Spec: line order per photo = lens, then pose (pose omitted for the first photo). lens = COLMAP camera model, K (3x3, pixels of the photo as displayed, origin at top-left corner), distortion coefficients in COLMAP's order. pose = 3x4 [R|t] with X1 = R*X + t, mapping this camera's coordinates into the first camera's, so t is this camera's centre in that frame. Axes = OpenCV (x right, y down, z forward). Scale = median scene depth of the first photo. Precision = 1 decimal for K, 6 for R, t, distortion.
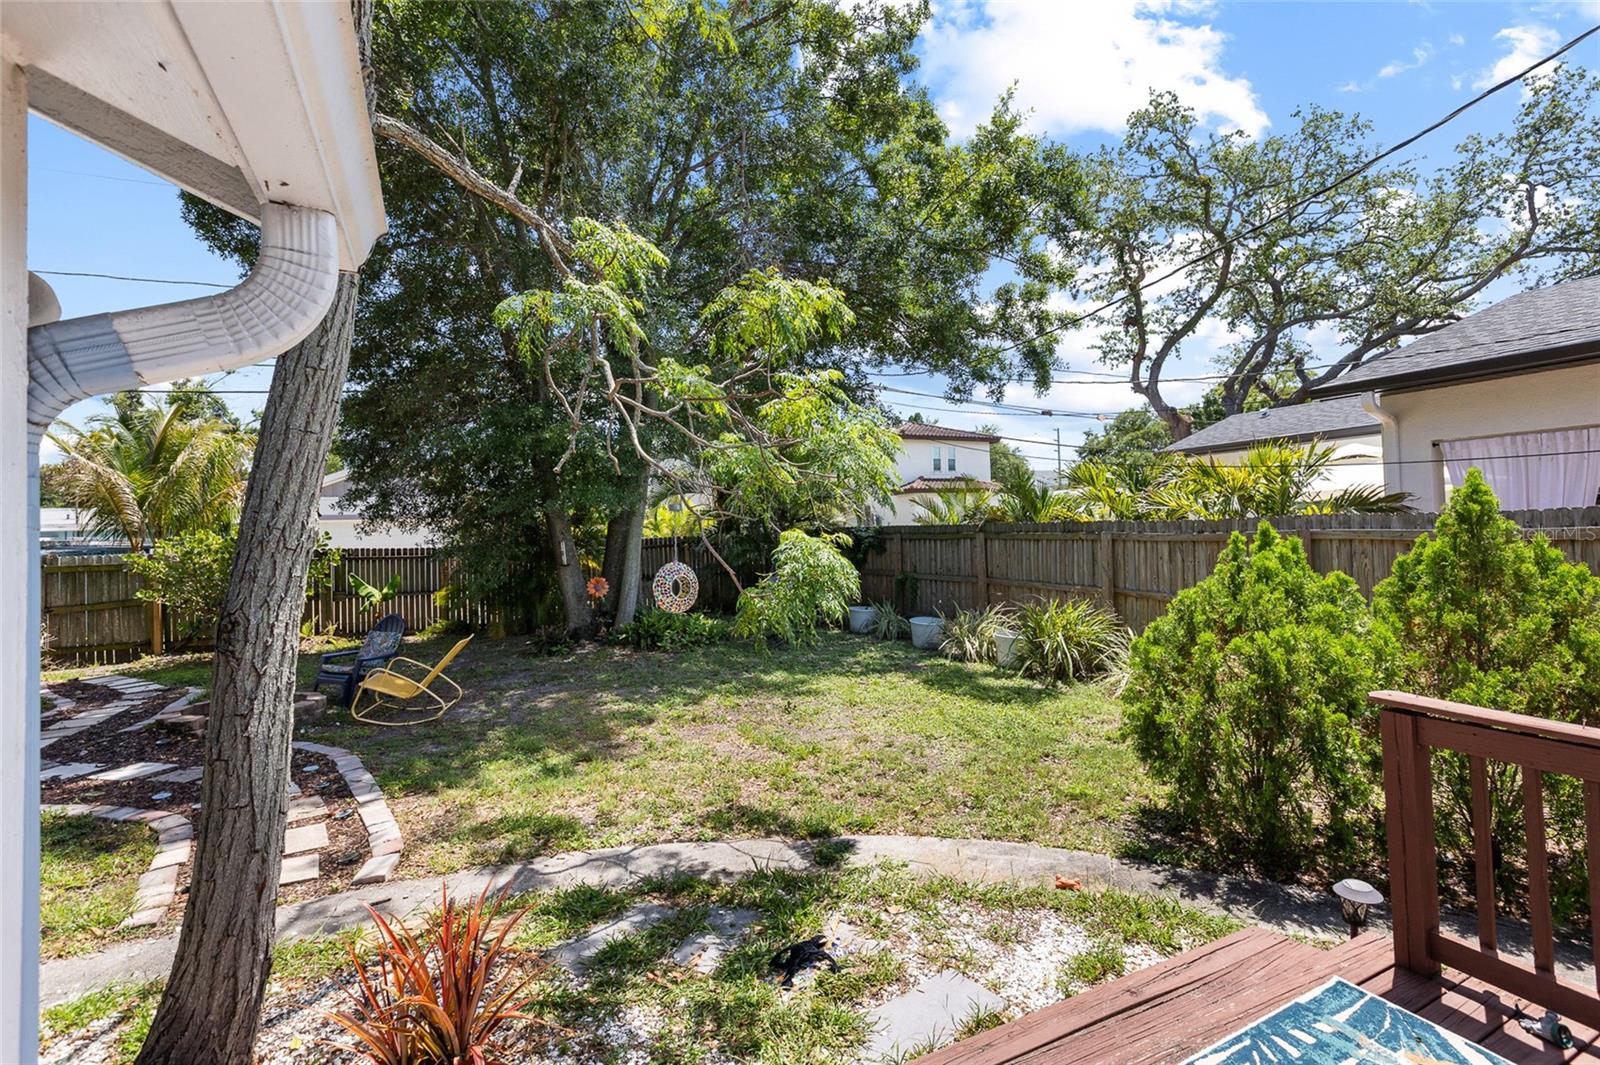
lens RADIAL K [[720.2, 0, 809.7], [0, 720.2, 555.7], [0, 0, 1]] dist [0.004101, -0.000203]
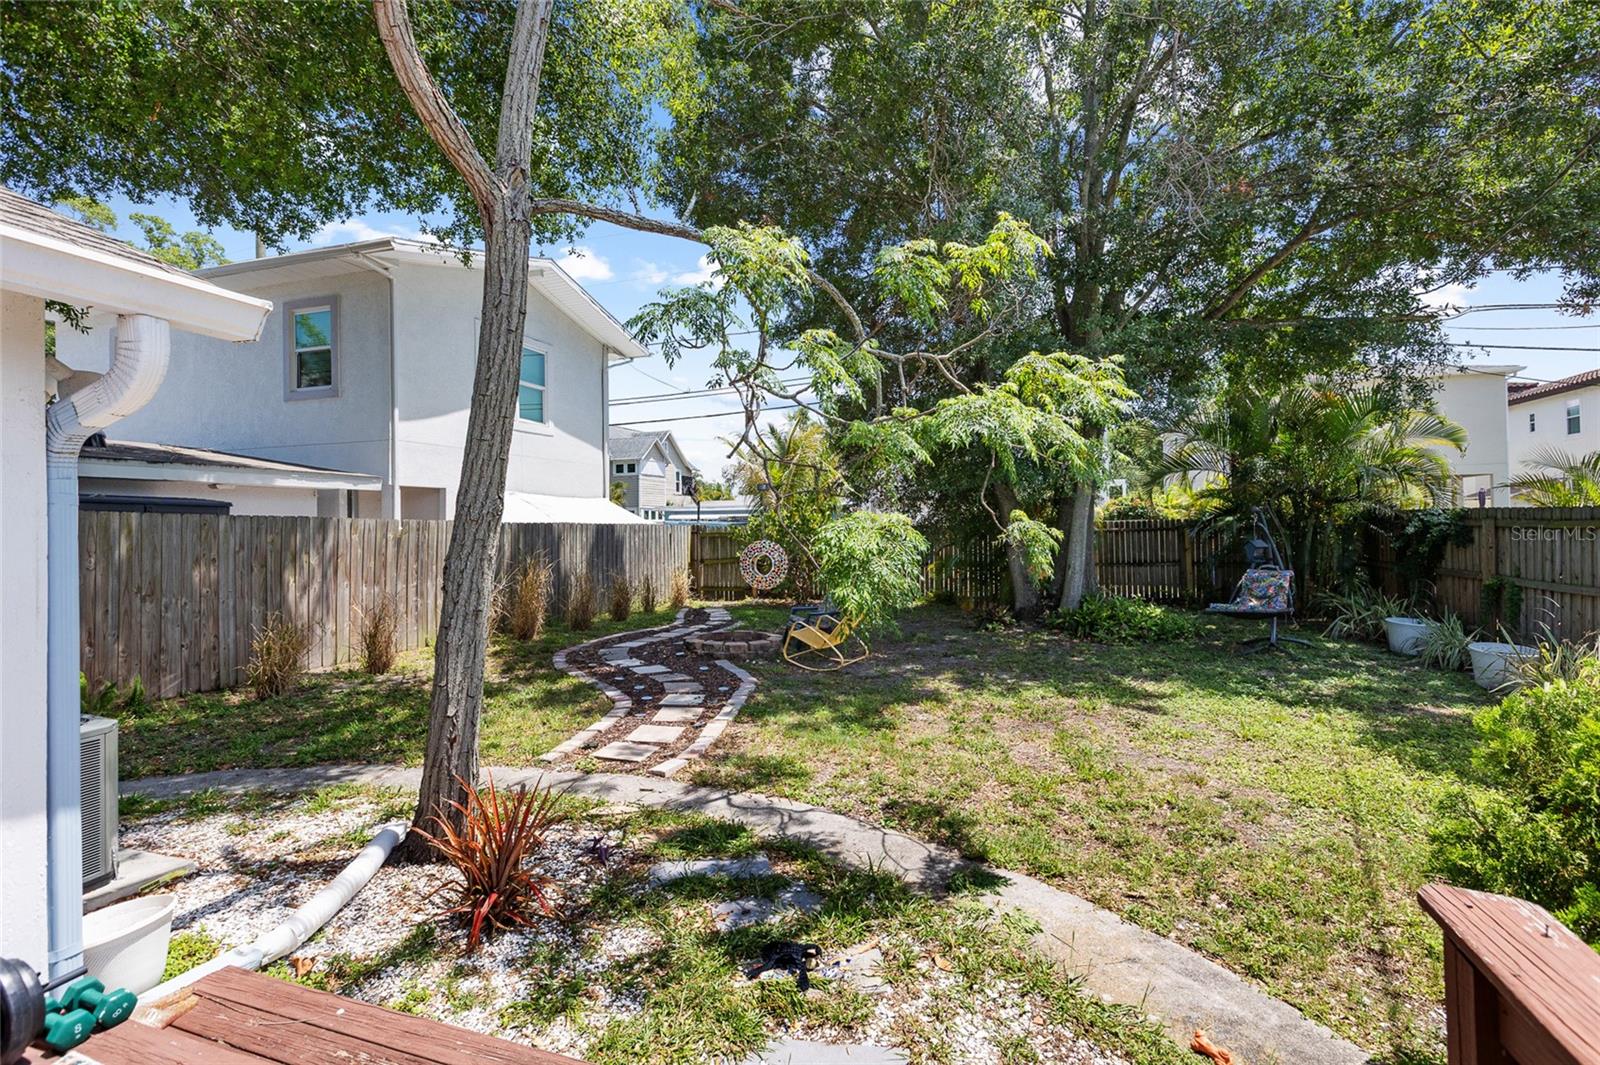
lens RADIAL K [[720.2, 0, 808.0], [0, 720.2, 516.6], [0, 0, 1]] dist [0.004101, -0.000203]
pose [[0.713663, 0.011165, -0.700400, 0.208843], [-0.030944, 0.999399, -0.015599, -0.002199], [0.699805, 0.032806, 0.713580, 0.100079]]
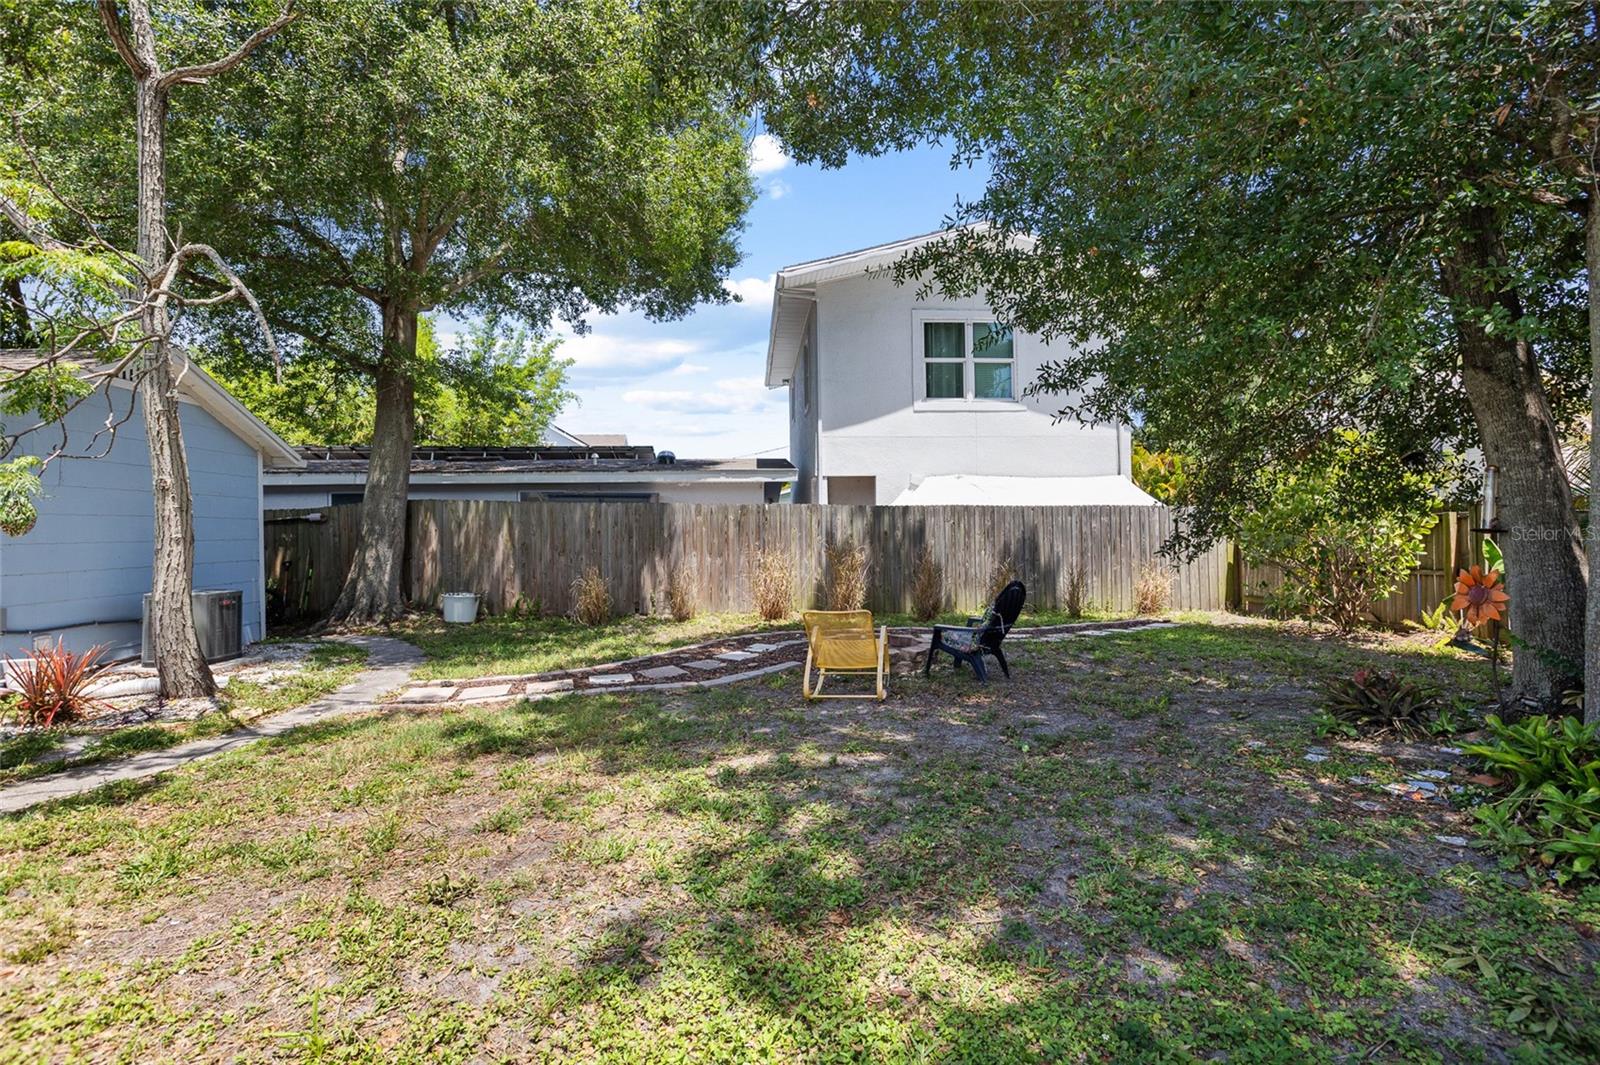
lens RADIAL K [[720.2, 0, 800.4], [0, 720.2, 524.7], [0, 0, 1]] dist [0.004101, -0.000203]
pose [[-0.382106, 0.023388, -0.923823, 0.192445], [-0.008777, 0.999543, 0.028935, 0.002365], [0.924077, 0.019165, -0.381726, 1.024360]]
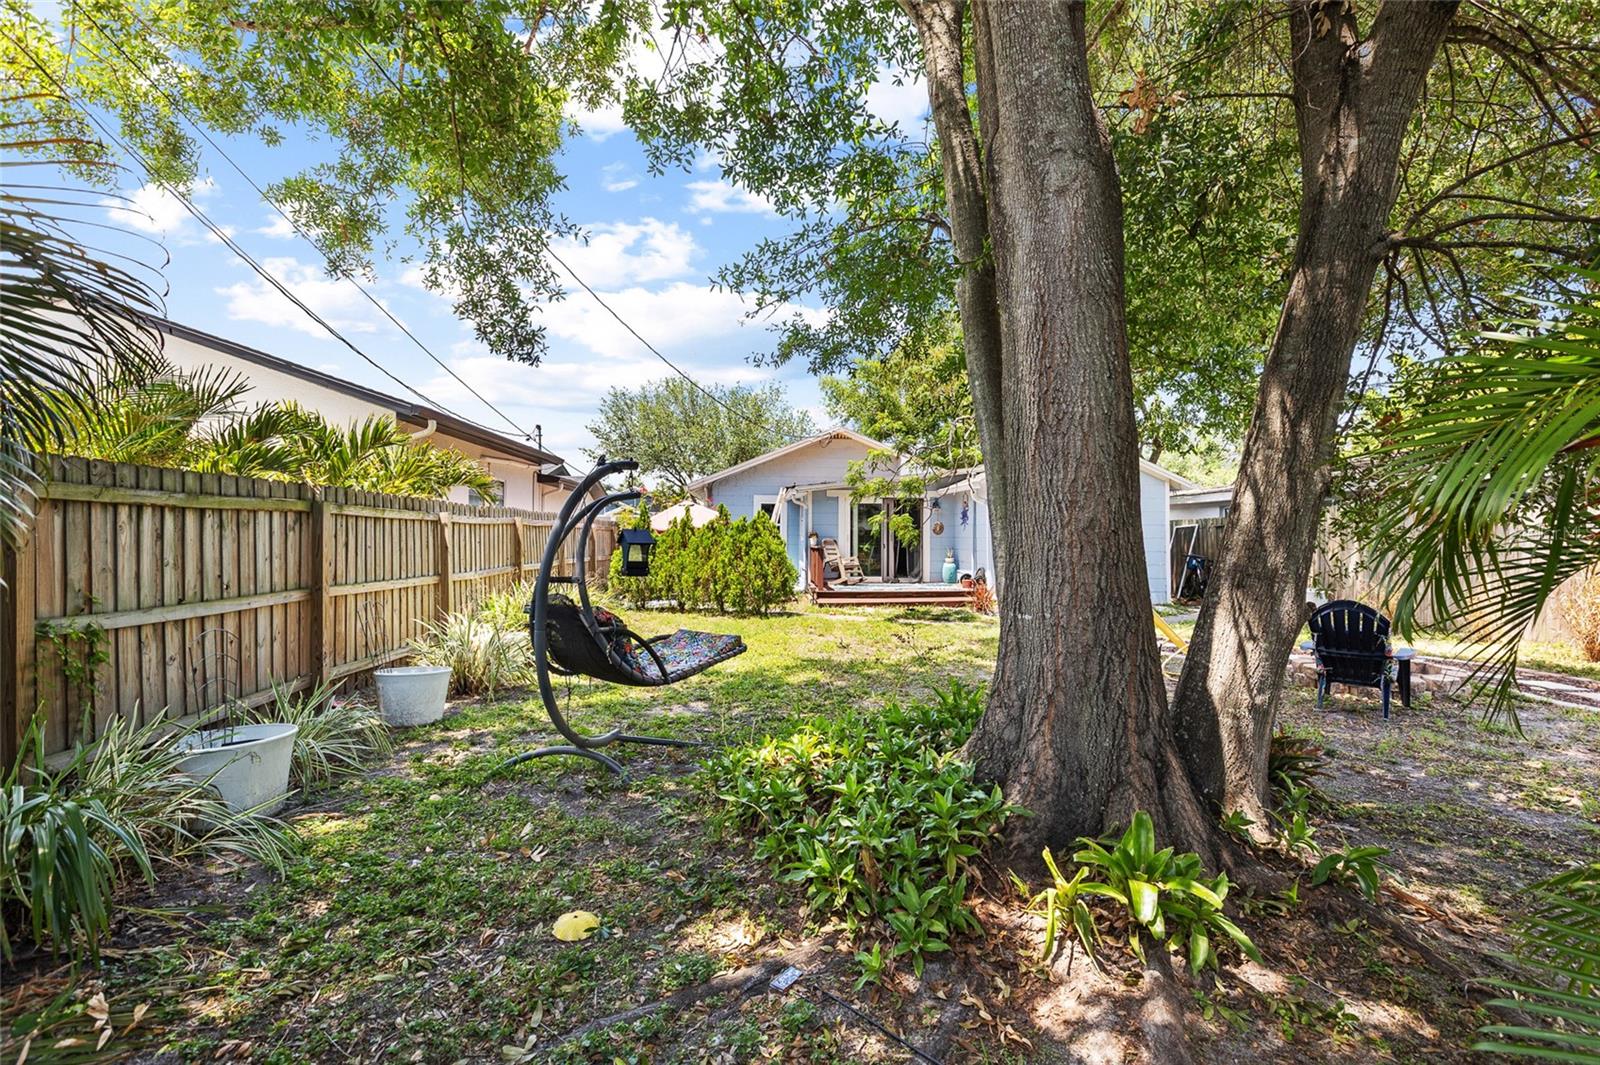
lens RADIAL K [[720.2, 0, 807.8], [0, 720.2, 540.2], [0, 0, 1]] dist [0.004101, -0.000203]
pose [[-0.922256, 0.020004, 0.386062, -0.354451], [0.033769, 0.999012, 0.028907, -0.008802], [-0.385102, 0.039696, -0.922020, 1.691807]]
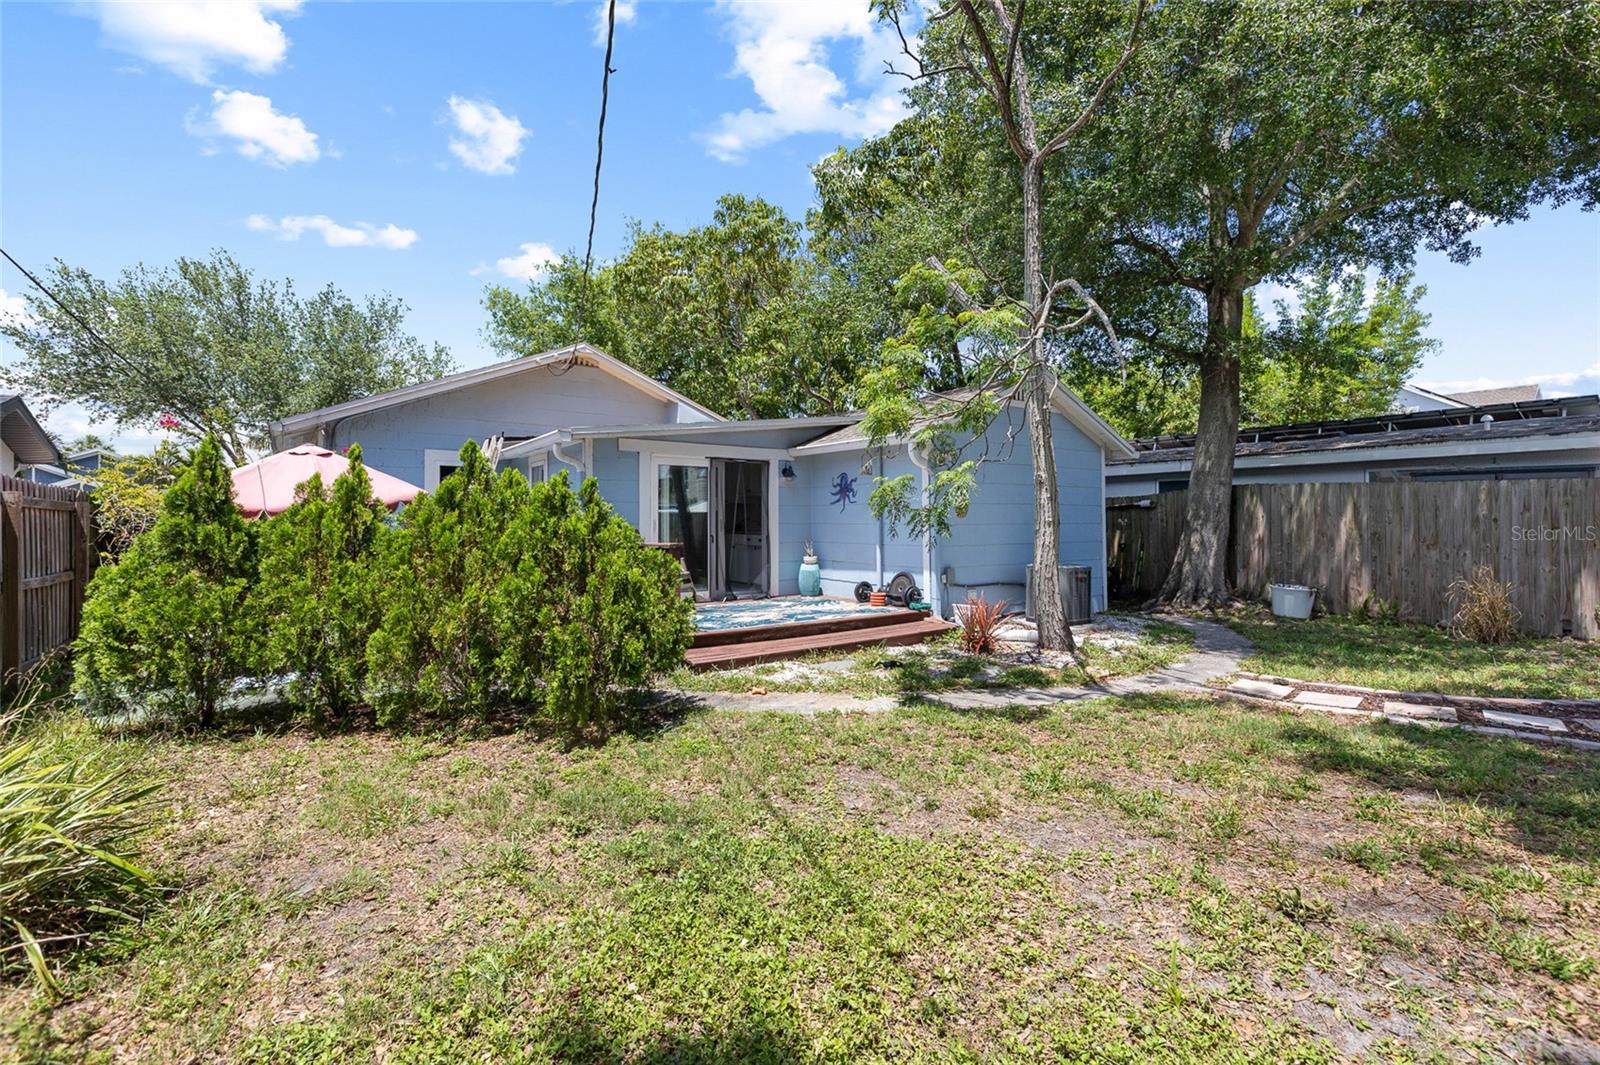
lens RADIAL K [[720.2, 0, 799.0], [0, 720.2, 520.0], [0, 0, 1]] dist [0.004101, -0.000203]
pose [[-0.989115, 0.026740, -0.144695, 0.200384], [0.021948, 0.999160, 0.034611, 0.002618], [0.145499, 0.031059, -0.988871, 1.018468]]
